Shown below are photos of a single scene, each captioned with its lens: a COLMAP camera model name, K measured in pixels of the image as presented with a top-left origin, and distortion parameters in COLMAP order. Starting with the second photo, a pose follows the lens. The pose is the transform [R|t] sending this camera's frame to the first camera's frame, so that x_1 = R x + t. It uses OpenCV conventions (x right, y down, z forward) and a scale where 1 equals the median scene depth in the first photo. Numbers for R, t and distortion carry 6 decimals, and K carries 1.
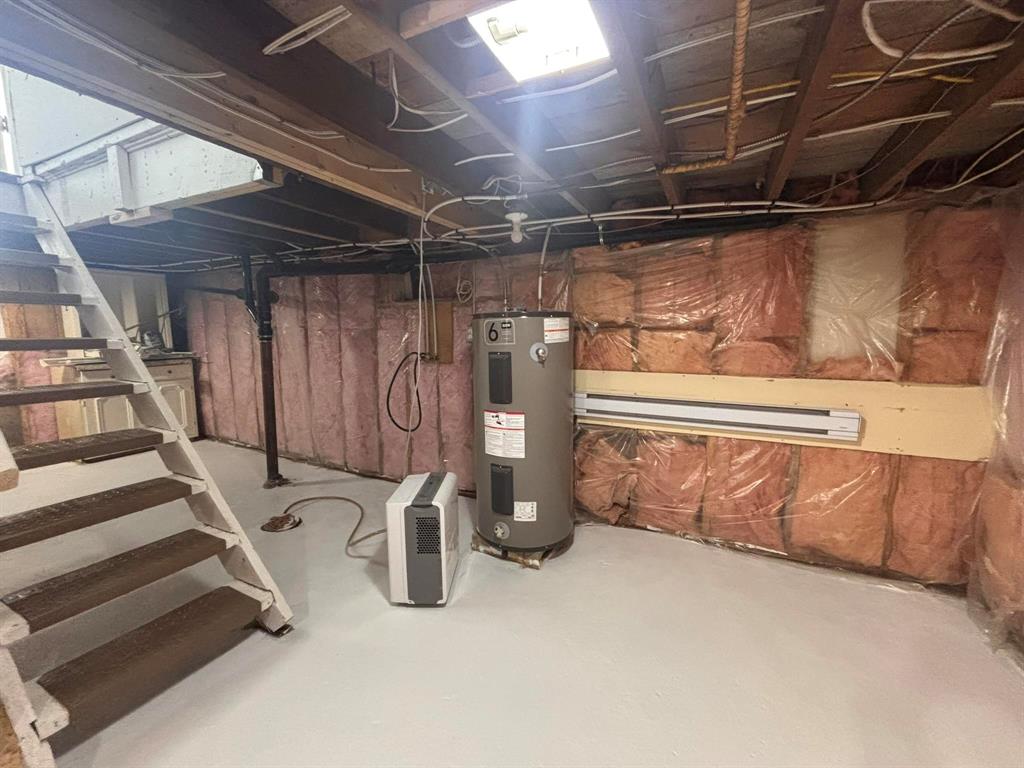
lens RADIAL K [[412.5, 0, 515.4], [0, 412.5, 383.0], [0, 0, 1]] dist [0.011048, -0.000547]
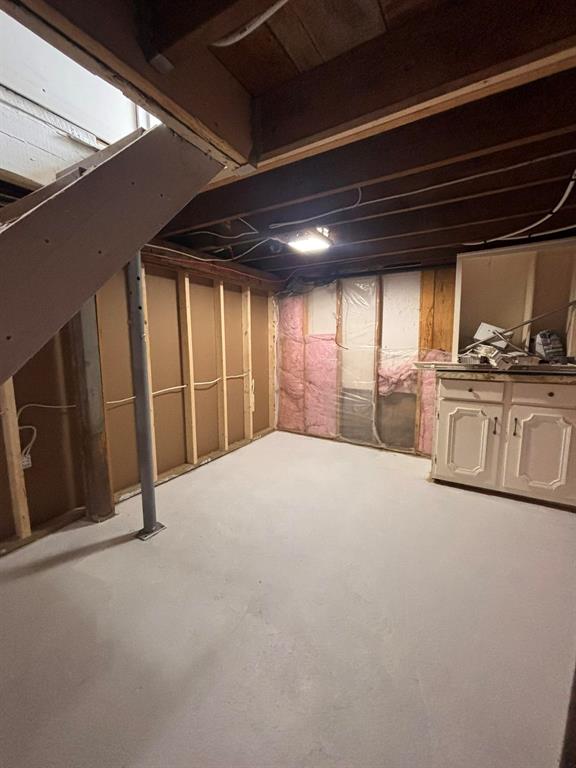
lens RADIAL K [[309.4, 0, 289.2], [0, 309.4, 382.3], [0, 0, 1]] dist [0.011048, -0.000547]
pose [[-0.091779, 0.134377, -0.986671, -0.374608], [-0.120034, 0.982135, 0.144925, -0.072690], [0.988518, 0.131736, -0.074010, 0.716432]]
